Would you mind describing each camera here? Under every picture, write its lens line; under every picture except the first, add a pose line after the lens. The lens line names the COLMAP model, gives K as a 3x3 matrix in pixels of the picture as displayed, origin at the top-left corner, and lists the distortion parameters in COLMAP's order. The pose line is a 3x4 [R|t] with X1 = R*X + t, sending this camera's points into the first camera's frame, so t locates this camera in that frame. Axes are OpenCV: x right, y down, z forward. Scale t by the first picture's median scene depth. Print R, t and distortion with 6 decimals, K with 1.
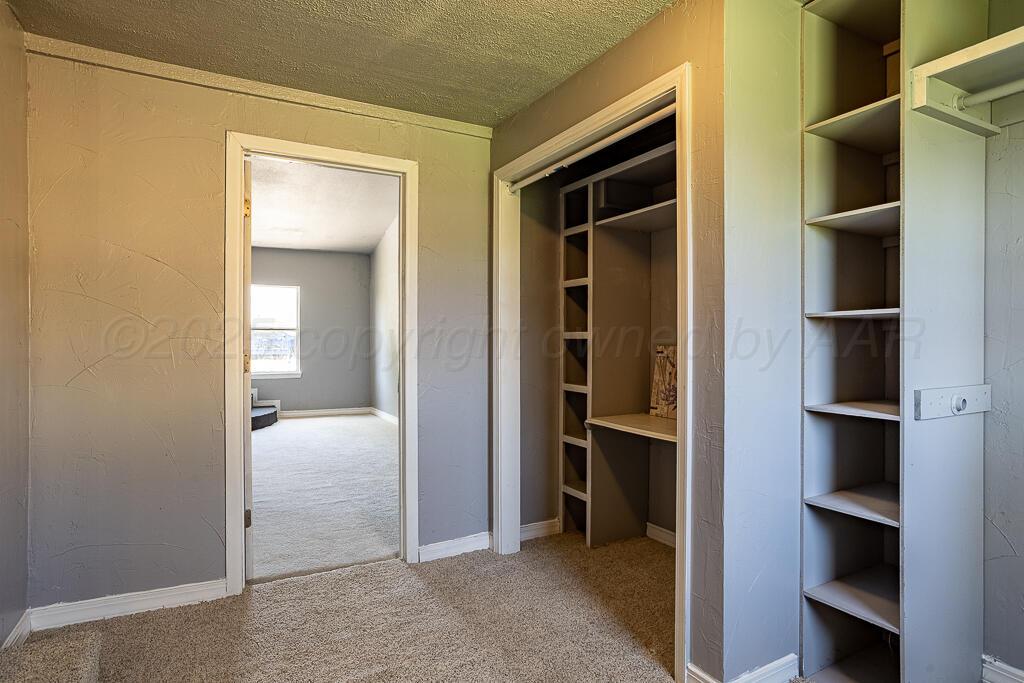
lens RADIAL K [[550.4, 0, 508.8], [0, 550.4, 344.6], [0, 0, 1]] dist [-0.030468, 0.012204]
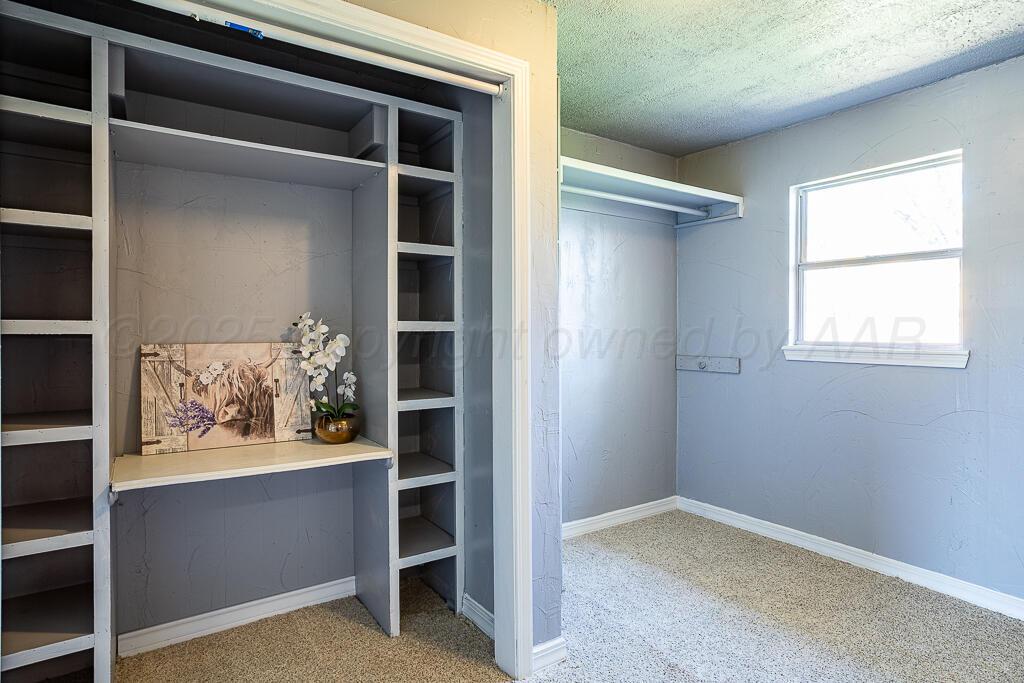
lens RADIAL K [[550.4, 0, 508.2], [0, 550.4, 336.3], [0, 0, 1]] dist [-0.030468, 0.012204]
pose [[-0.062501, -0.000295, 0.998045, -0.393600], [0.008577, 0.999963, 0.000833, -0.004301], [-0.998008, 0.008612, -0.062497, 0.636537]]
